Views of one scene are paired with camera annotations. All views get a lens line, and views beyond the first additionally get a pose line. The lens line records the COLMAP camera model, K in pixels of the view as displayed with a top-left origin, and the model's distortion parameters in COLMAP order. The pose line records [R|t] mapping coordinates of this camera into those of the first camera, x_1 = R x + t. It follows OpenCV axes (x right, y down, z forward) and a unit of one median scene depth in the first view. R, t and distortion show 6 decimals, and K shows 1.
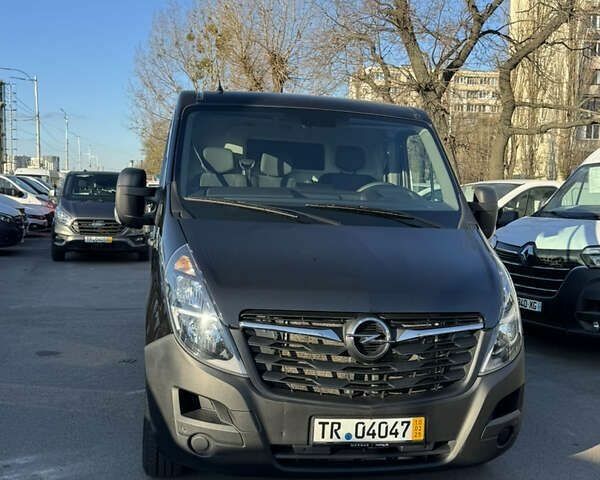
lens RADIAL K [[633.3, 0, 300.0], [0, 633.3, 240.0], [0, 0, 1]] dist [0.245831, -0.556263]
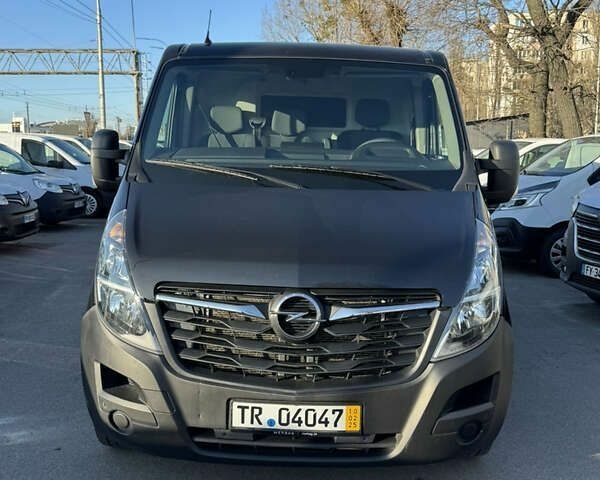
lens RADIAL K [[633.3, 0, 300.0], [0, 633.3, 240.0], [0, 0, 1]] dist [0.245831, -0.556263]
pose [[0.979427, 0.007983, -0.201640, 0.280639], [0.004253, 0.998179, 0.060175, -0.005270], [0.201753, -0.059795, 0.977609, 0.134571]]
